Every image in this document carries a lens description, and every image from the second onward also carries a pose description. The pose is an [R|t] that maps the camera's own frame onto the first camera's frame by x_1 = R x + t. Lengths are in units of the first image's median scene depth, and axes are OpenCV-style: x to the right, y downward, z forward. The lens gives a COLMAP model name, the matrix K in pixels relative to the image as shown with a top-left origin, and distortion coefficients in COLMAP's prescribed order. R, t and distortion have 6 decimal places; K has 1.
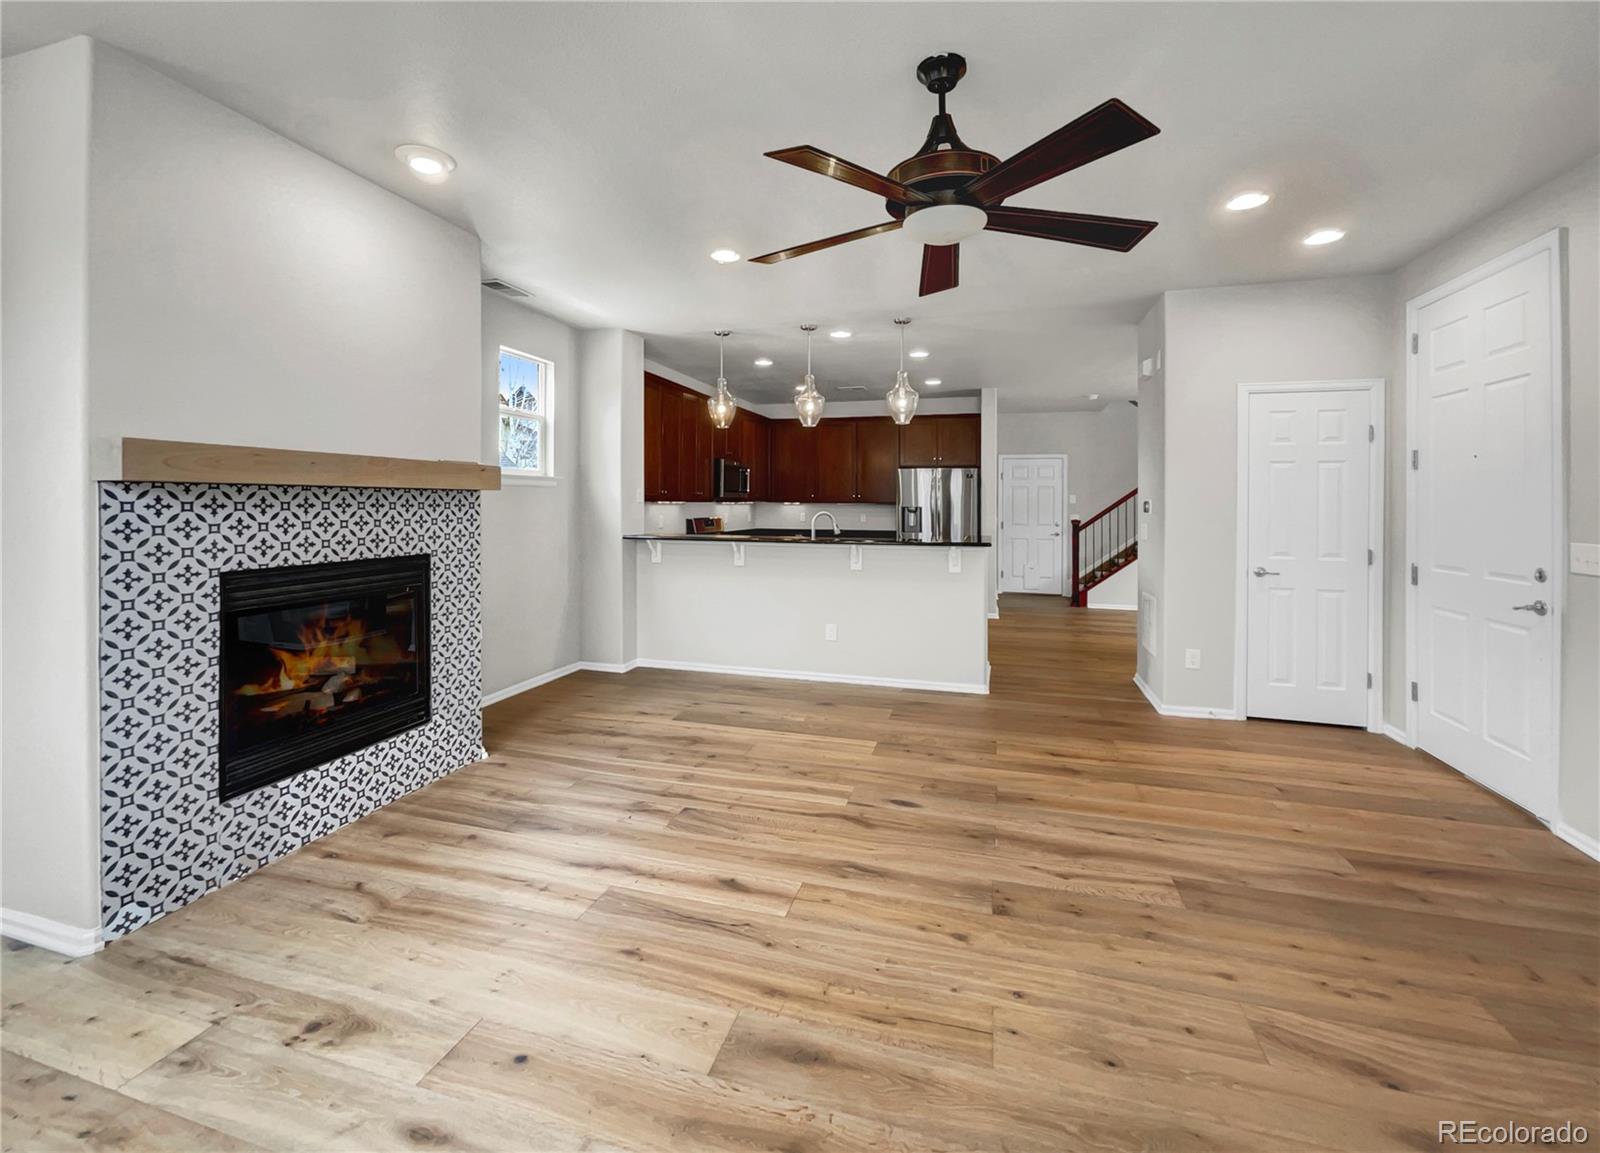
lens RADIAL K [[668.0, 0, 792.0], [0, 668.0, 505.7], [0, 0, 1]] dist [-0.007077, -0.000341]
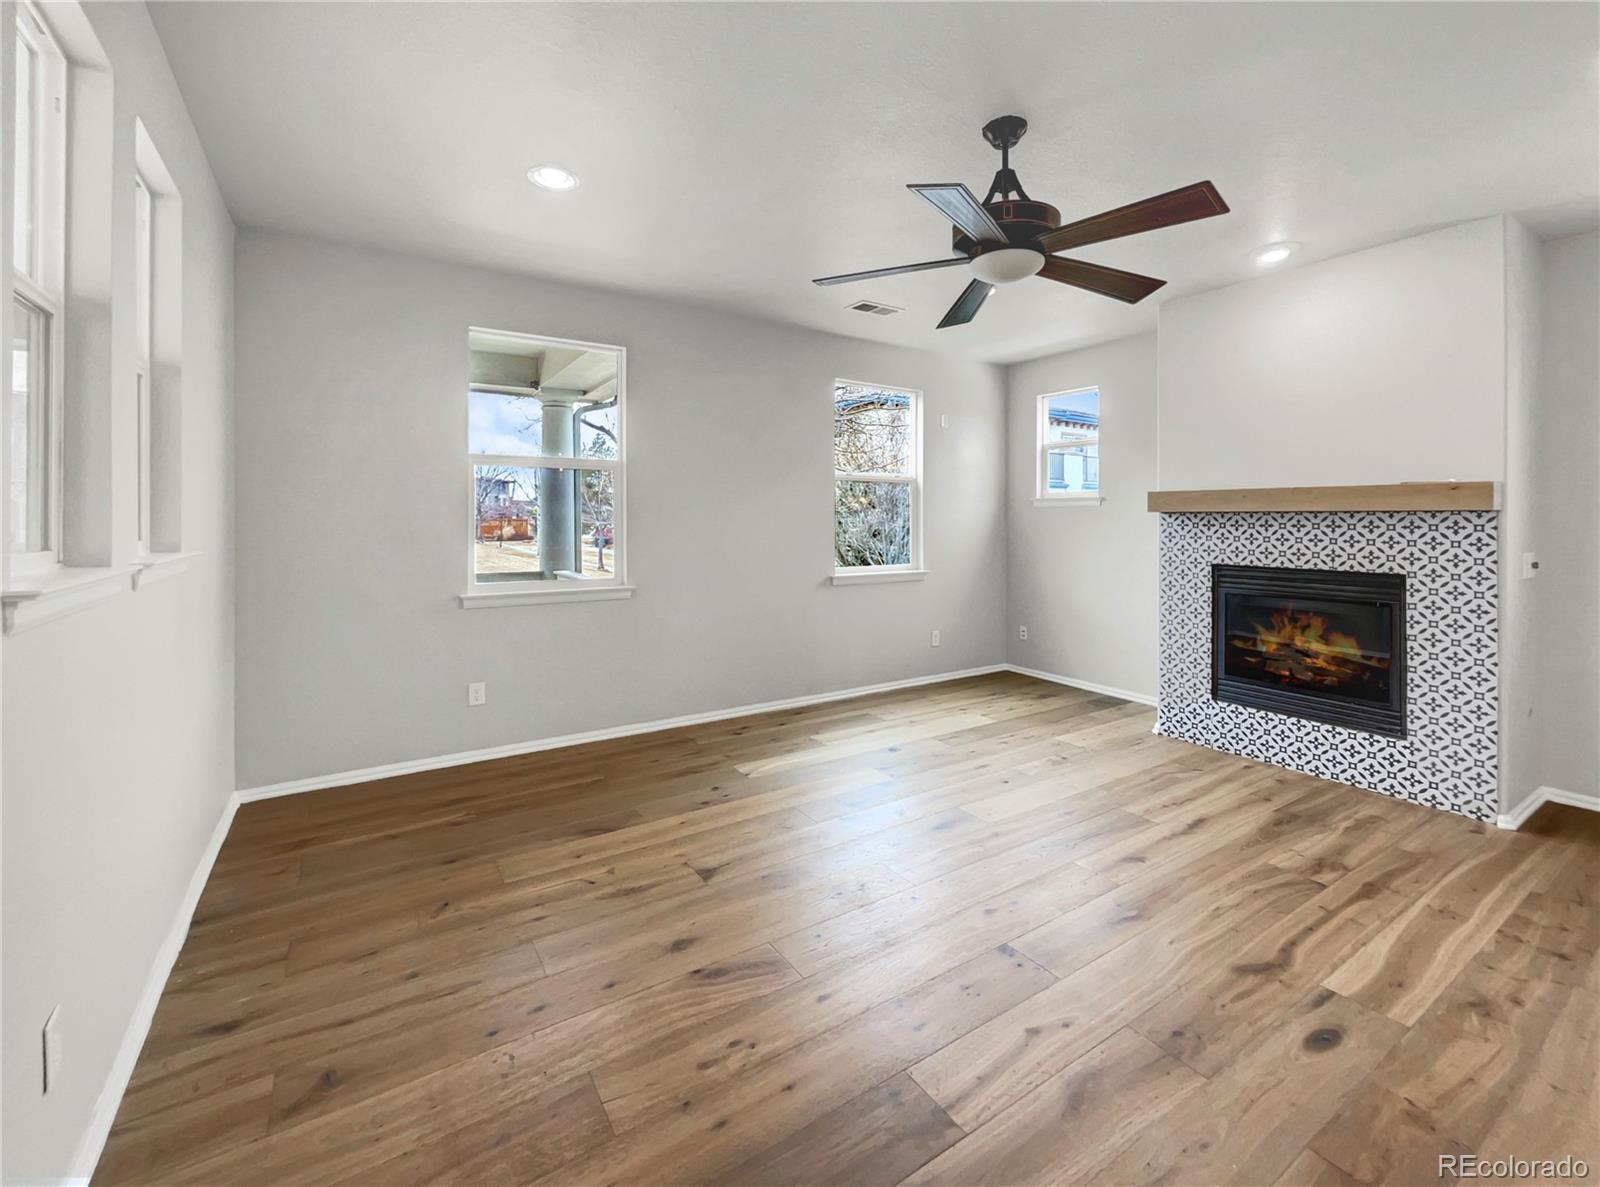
lens RADIAL K [[684.7, 0, 797.3], [0, 684.7, 593.9], [0, 0, 1]] dist [-0.003185, -0.000483]
pose [[-0.647832, 0.078581, -0.757719, 1.001563], [-0.008872, 0.993820, 0.110652, -0.007609], [0.761731, 0.078407, -0.643131, 1.123451]]
